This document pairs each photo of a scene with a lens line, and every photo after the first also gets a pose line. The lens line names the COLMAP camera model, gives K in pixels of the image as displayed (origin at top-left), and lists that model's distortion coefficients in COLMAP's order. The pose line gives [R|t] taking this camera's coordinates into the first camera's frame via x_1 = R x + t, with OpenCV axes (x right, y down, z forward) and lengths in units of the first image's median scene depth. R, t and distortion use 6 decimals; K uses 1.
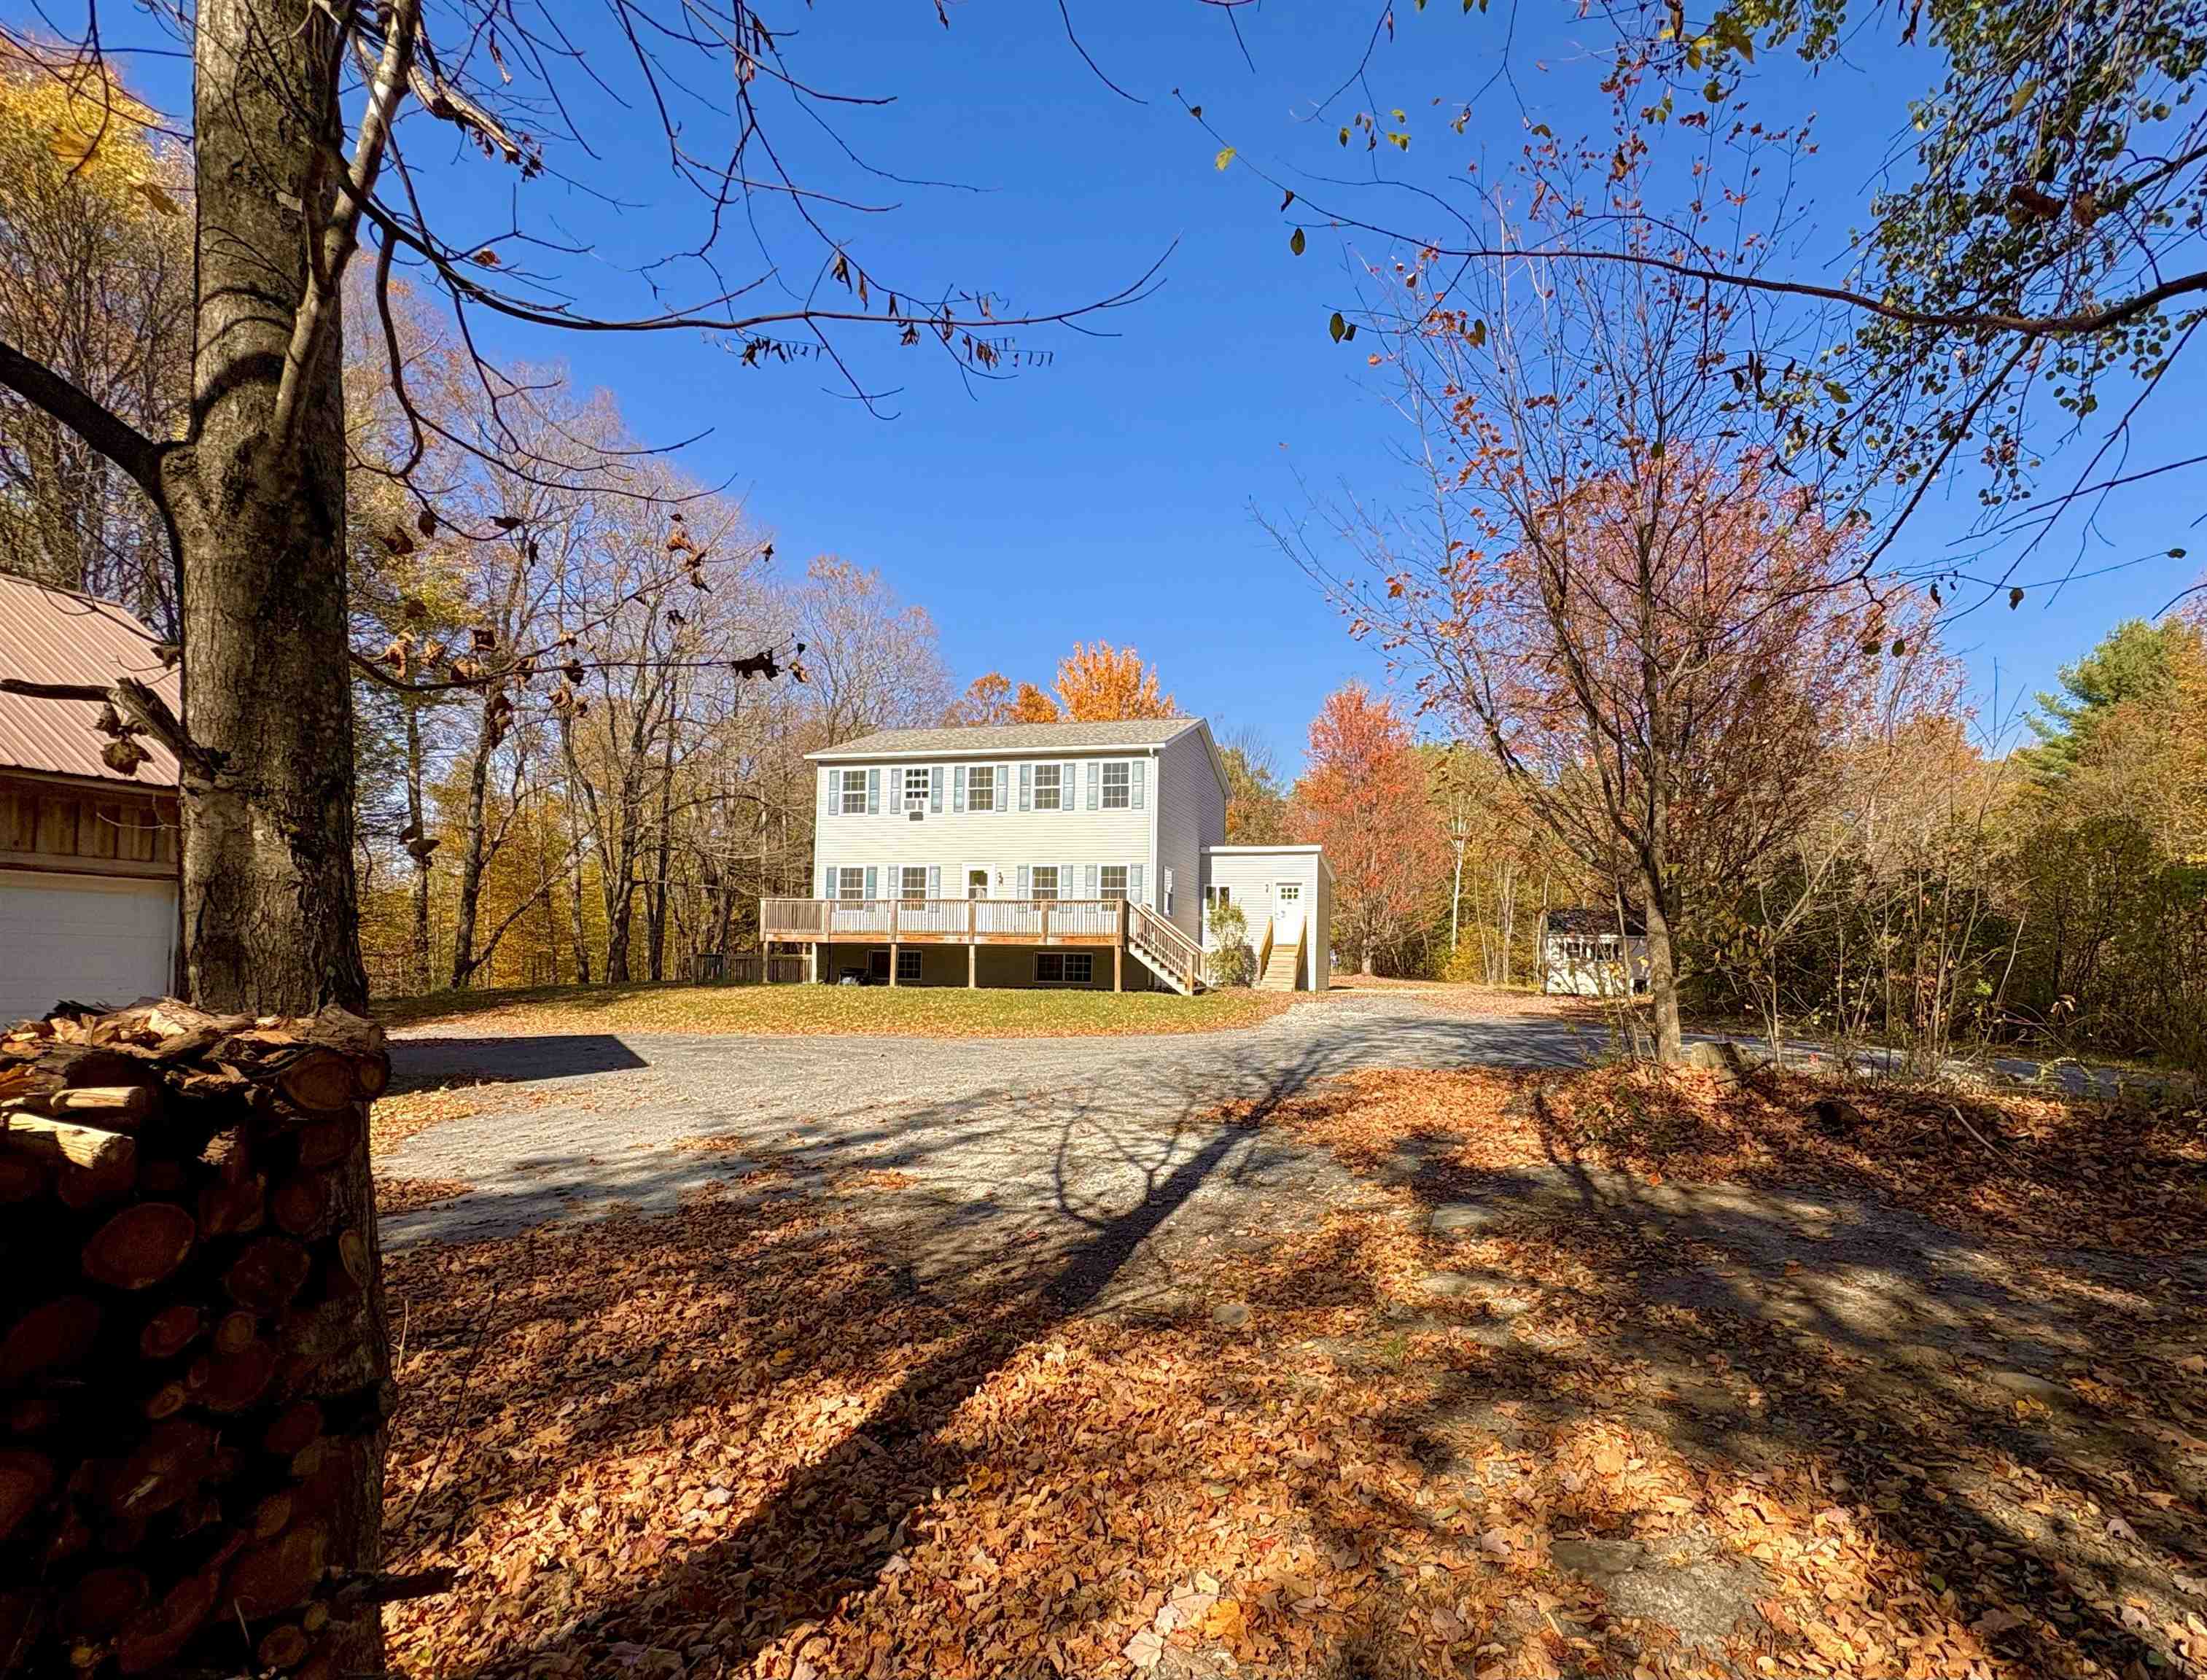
lens RADIAL K [[960.3, 0, 1235.9], [0, 960.3, 933.2], [0, 0, 1]] dist [0.001700, 0.000009]
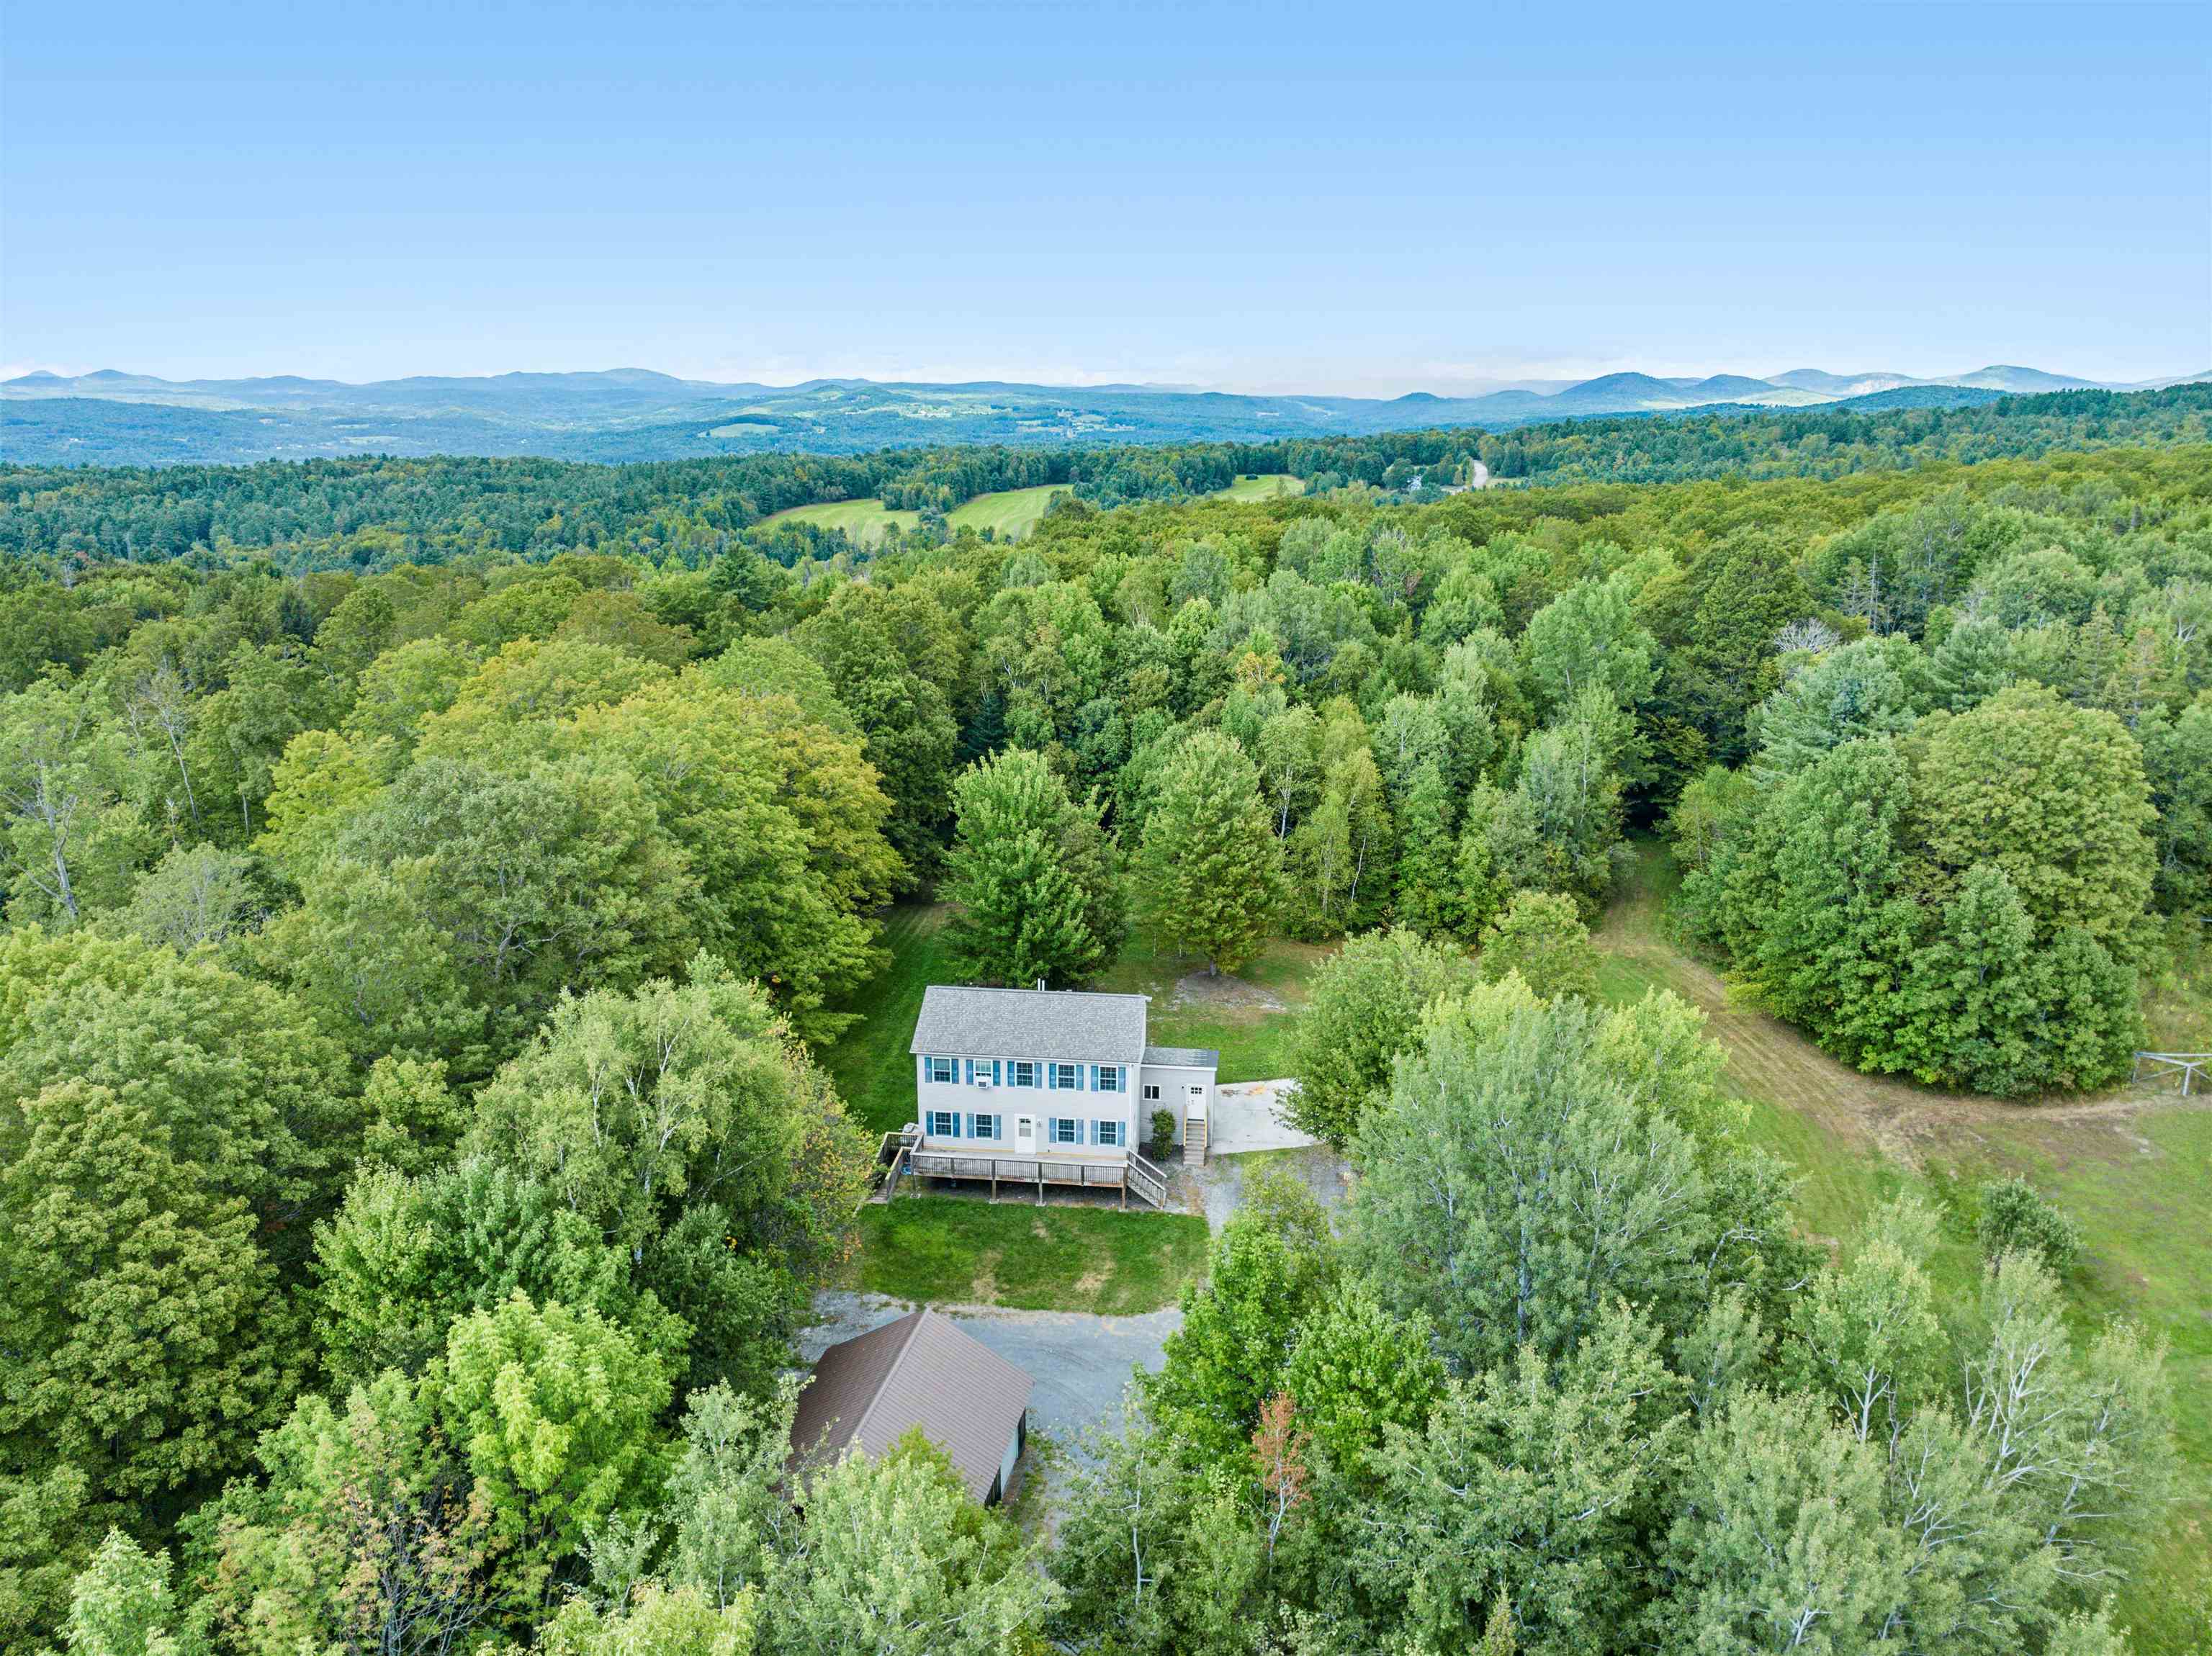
lens RADIAL K [[1553.5, 0, 1097.2], [0, 1553.5, 819.5], [0, 0, 1]] dist [-0.056831, 0.031416]
pose [[0.992635, -0.041430, 0.113839, -0.437680], [0.005927, 0.955188, 0.295942, -1.408319], [-0.120999, -0.293088, 0.948398, -1.498136]]
